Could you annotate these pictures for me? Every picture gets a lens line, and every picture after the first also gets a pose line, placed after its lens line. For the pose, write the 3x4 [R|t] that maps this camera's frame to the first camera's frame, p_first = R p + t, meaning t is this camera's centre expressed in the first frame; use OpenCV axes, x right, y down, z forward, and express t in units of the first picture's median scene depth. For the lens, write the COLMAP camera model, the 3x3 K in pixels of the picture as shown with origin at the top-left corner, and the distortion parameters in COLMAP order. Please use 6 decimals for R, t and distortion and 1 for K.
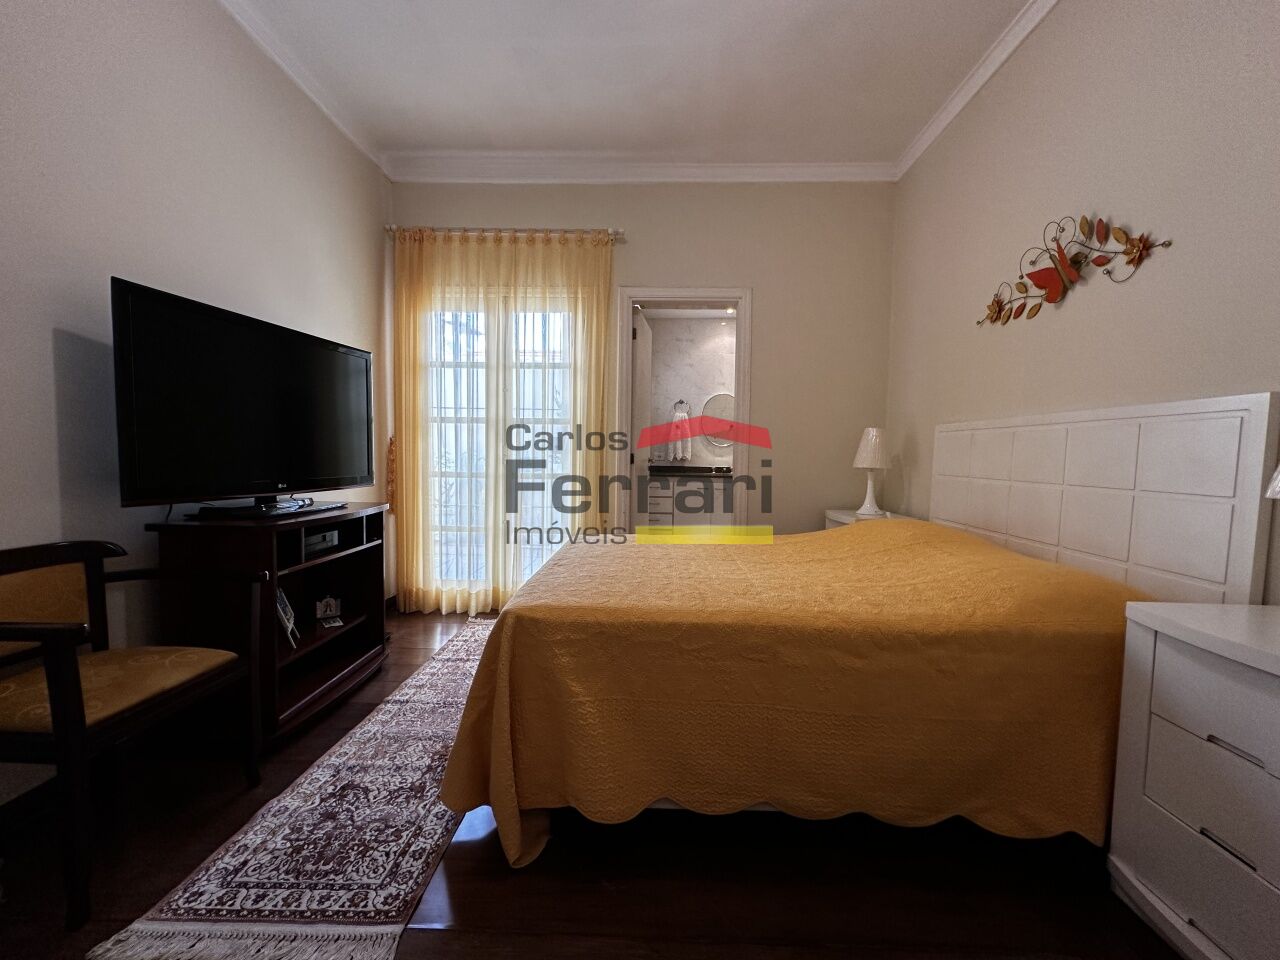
lens RADIAL K [[511.4, 0, 638.3], [0, 511.4, 481.4], [0, 0, 1]] dist [0.001512, 0.000222]
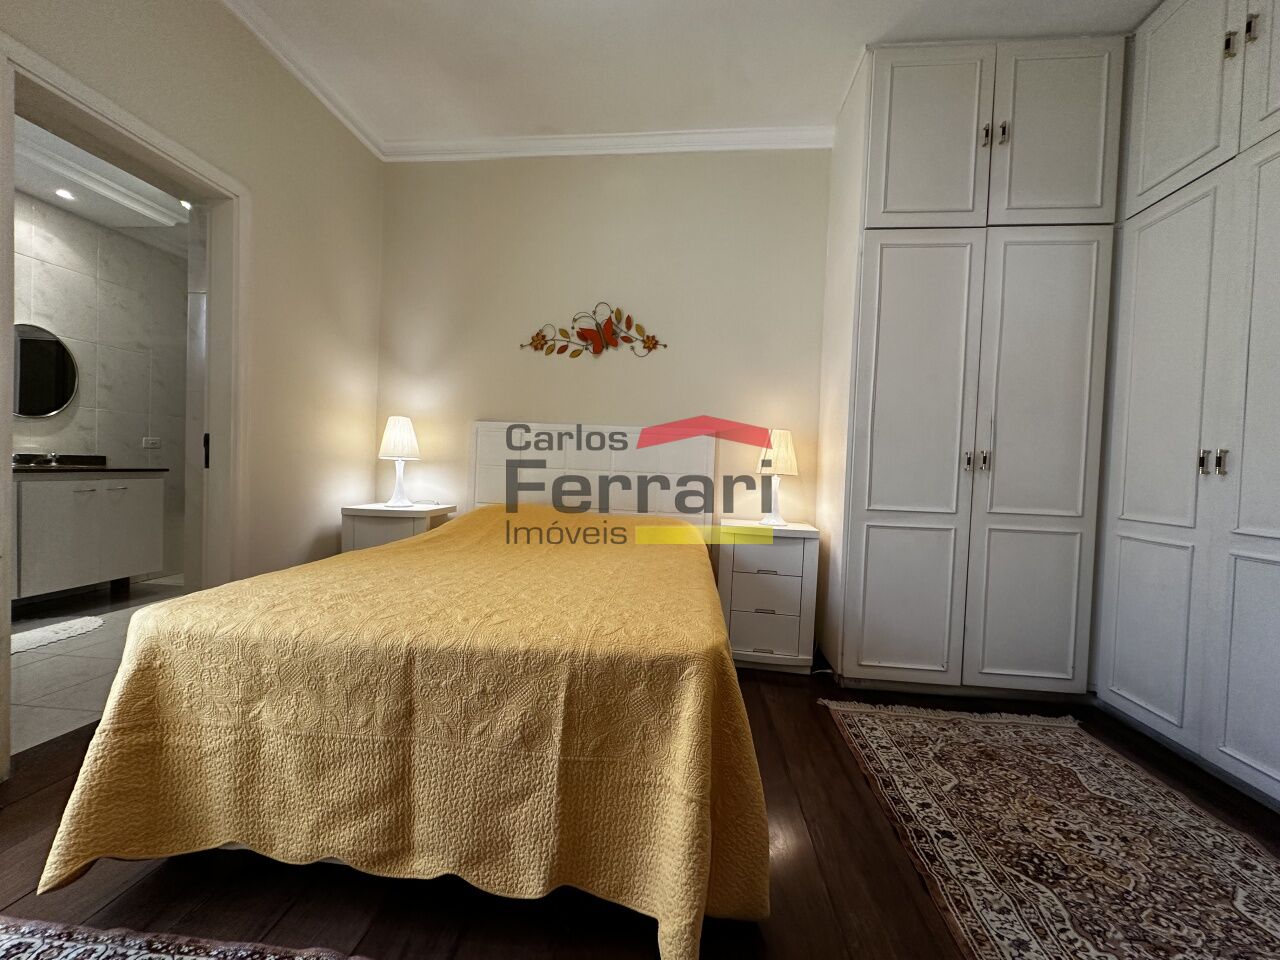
lens RADIAL K [[507.1, 0, 641.7], [0, 507.1, 483.0], [0, 0, 1]] dist [0.001480, 0.000059]
pose [[0.077221, -0.040579, 0.996188, -0.699780], [0.015952, 0.999094, 0.039460, -0.015443], [-0.996886, 0.012844, 0.077798, 0.722910]]
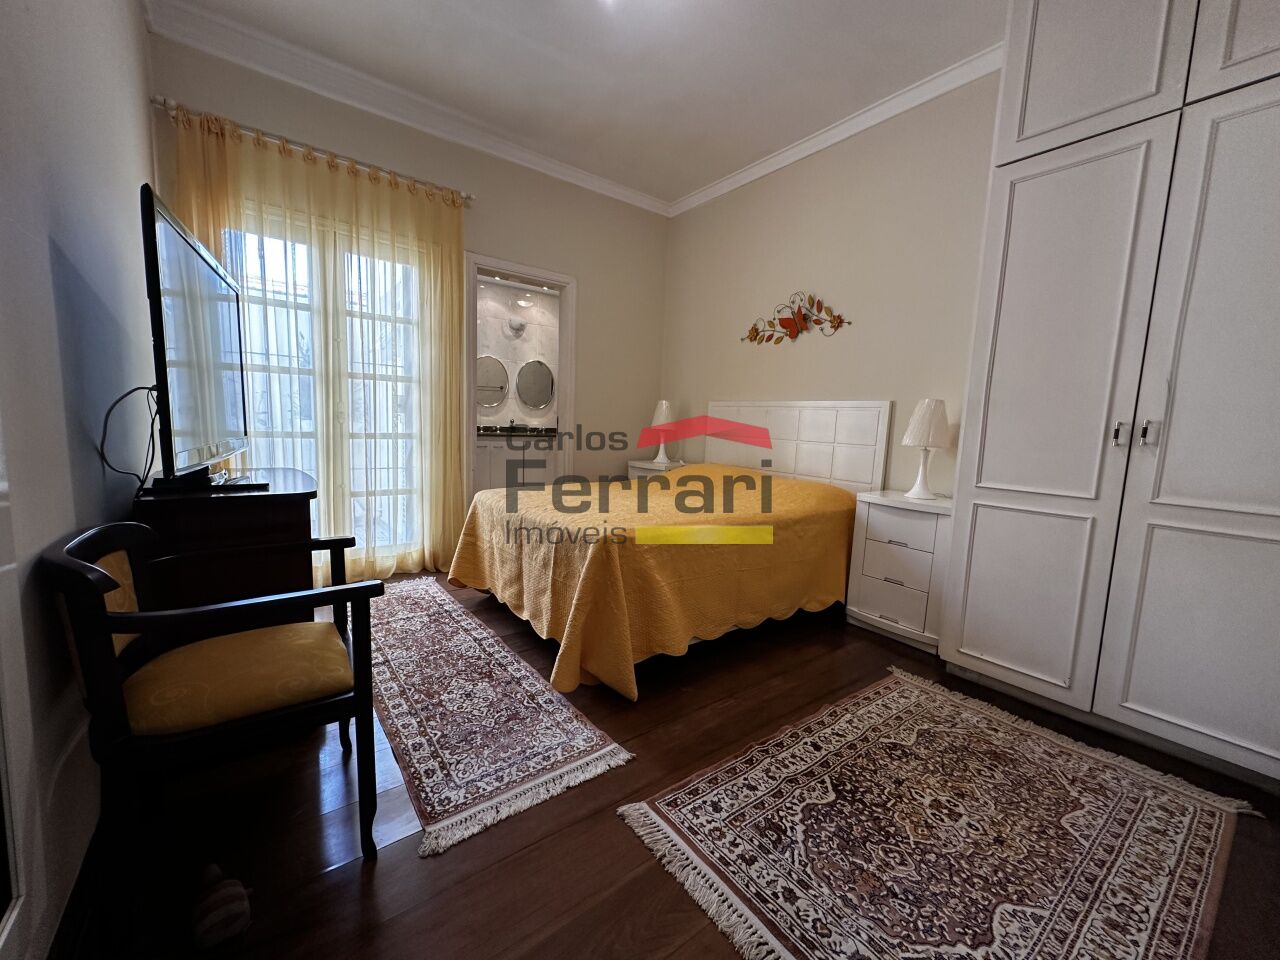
lens RADIAL K [[507.1, 0, 641.7], [0, 507.1, 483.0], [0, 0, 1]] dist [0.001480, 0.000059]
pose [[0.777997, -0.059924, 0.625403, -0.711366], [0.005481, 0.996050, 0.088620, -0.005812], [-0.628244, -0.065519, 0.775253, -0.074321]]
